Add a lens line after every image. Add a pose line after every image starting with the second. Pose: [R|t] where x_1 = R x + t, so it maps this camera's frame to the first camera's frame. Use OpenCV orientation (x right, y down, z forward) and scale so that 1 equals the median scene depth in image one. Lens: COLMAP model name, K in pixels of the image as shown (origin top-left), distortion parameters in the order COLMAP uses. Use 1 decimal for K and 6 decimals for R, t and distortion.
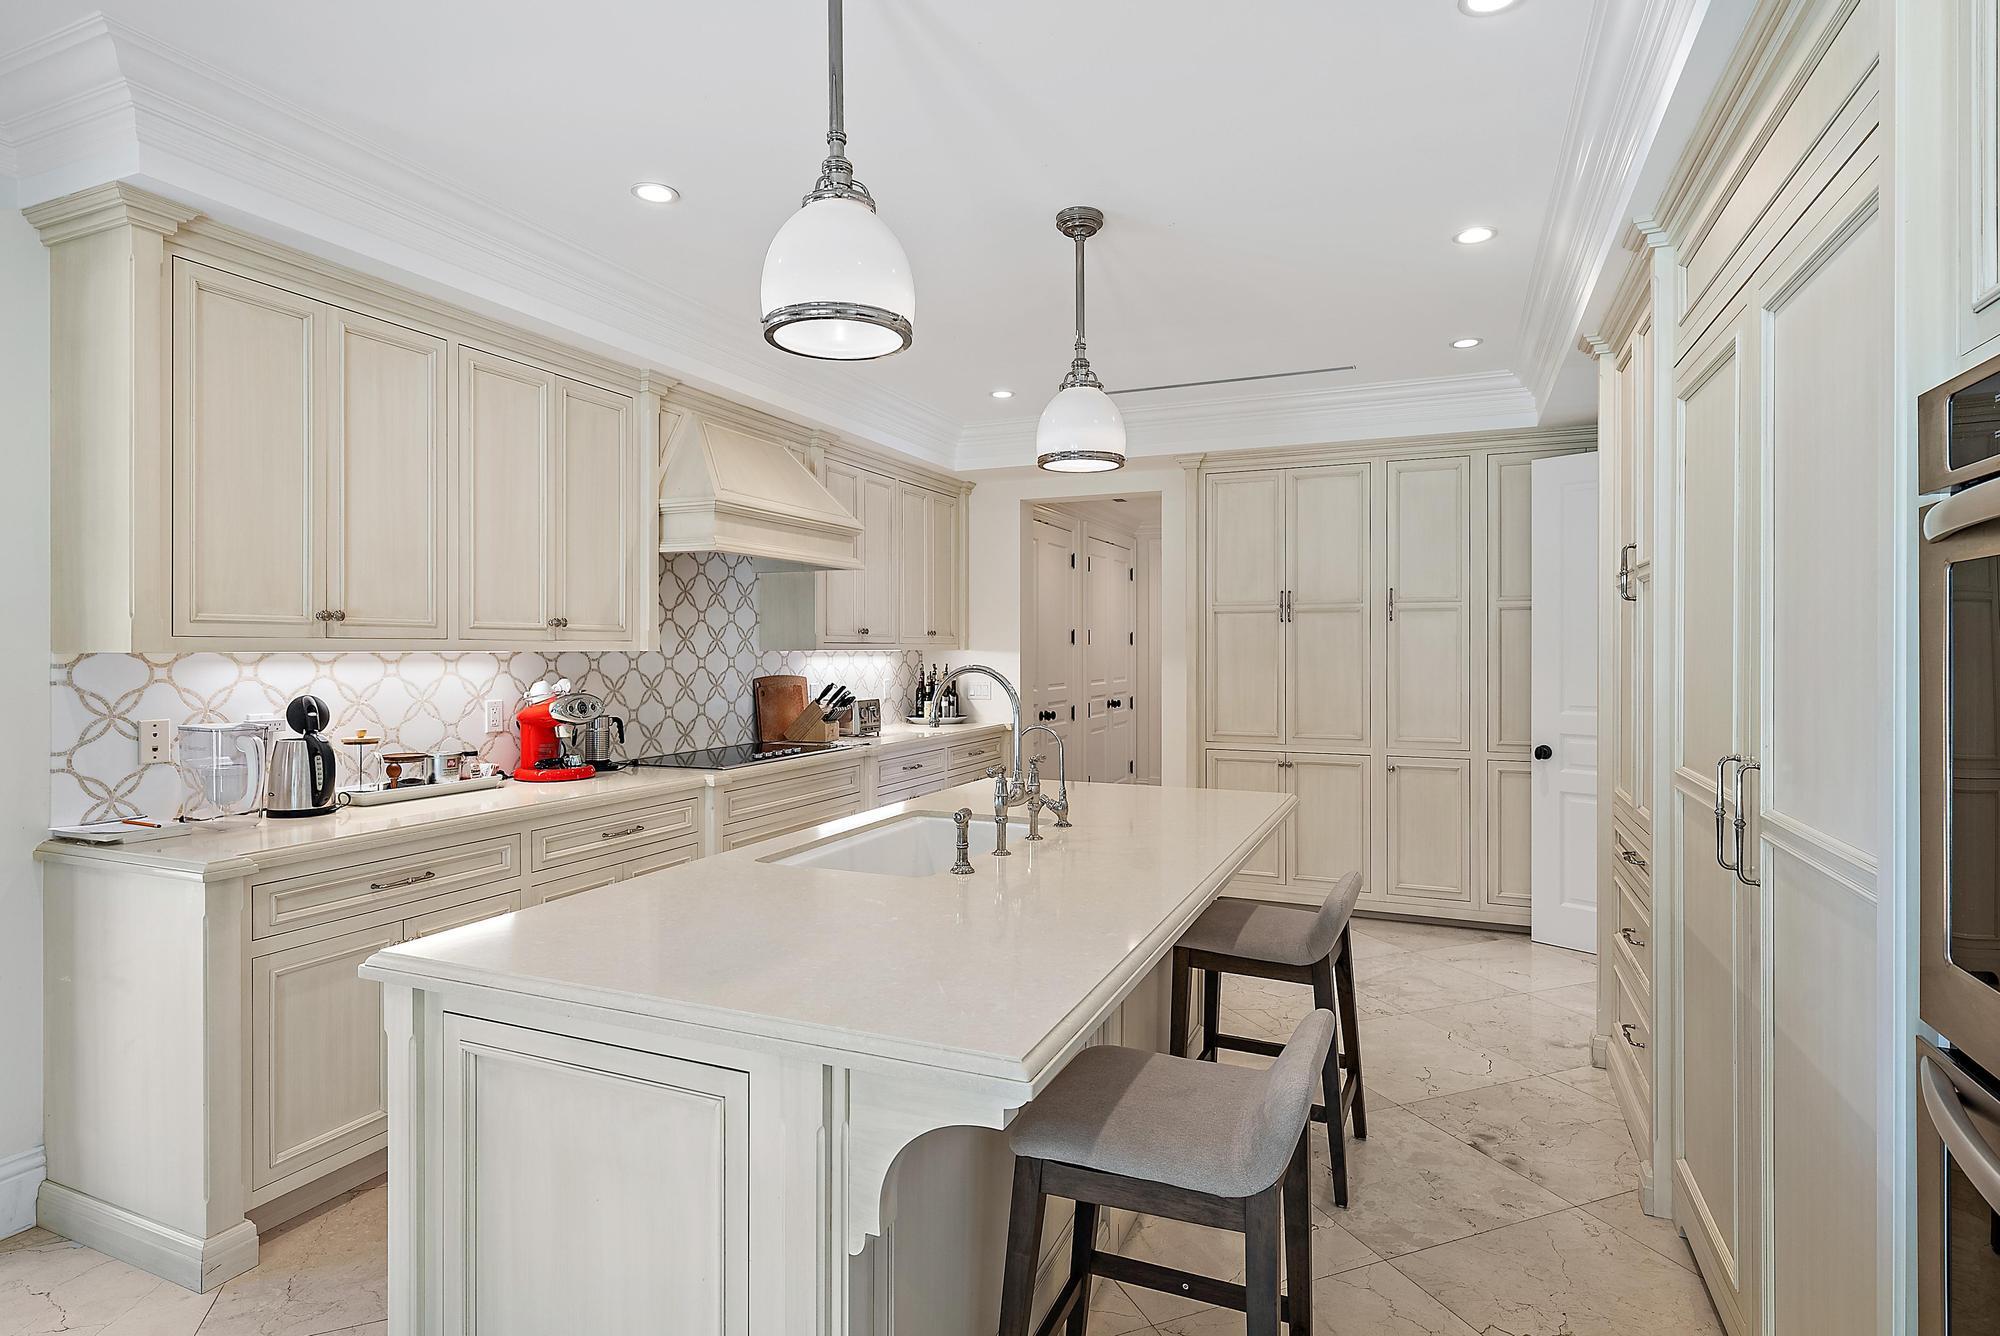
lens RADIAL K [[1022.3, 0, 1000.0], [0, 1022.3, 668.0], [0, 0, 1]] dist [0.003330, 0.000694]
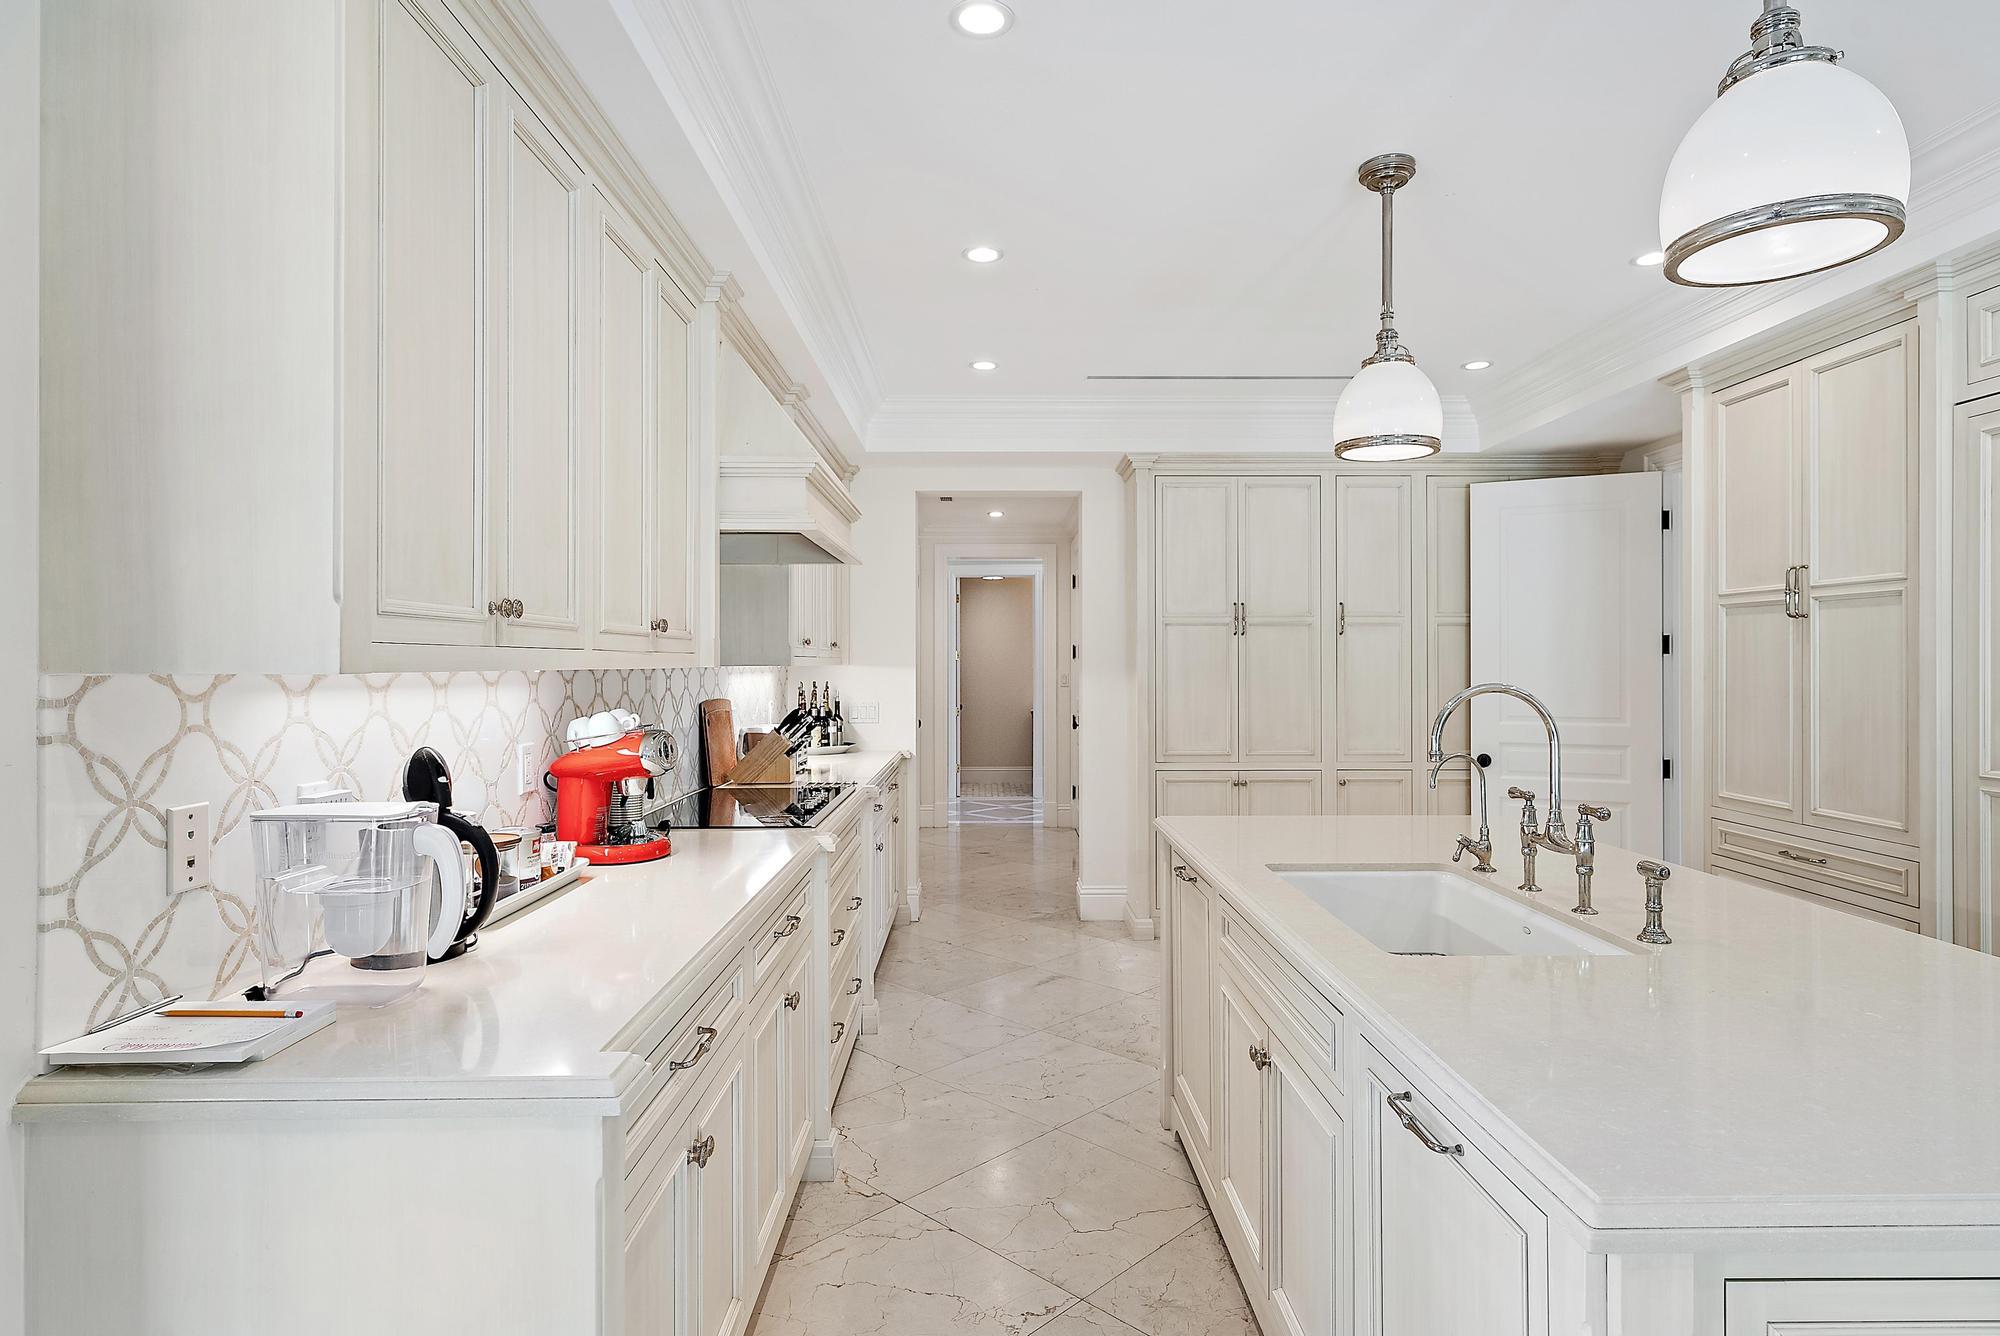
lens RADIAL K [[1068.8, 0, 1000.9], [0, 1068.8, 677.6], [0, 0, 1]] dist [0.000589, 0.000657]
pose [[0.912562, -0.007256, 0.408874, -0.664954], [0.009605, 0.999947, -0.003693, -0.007078], [-0.408826, 0.007297, 0.912583, 0.344002]]
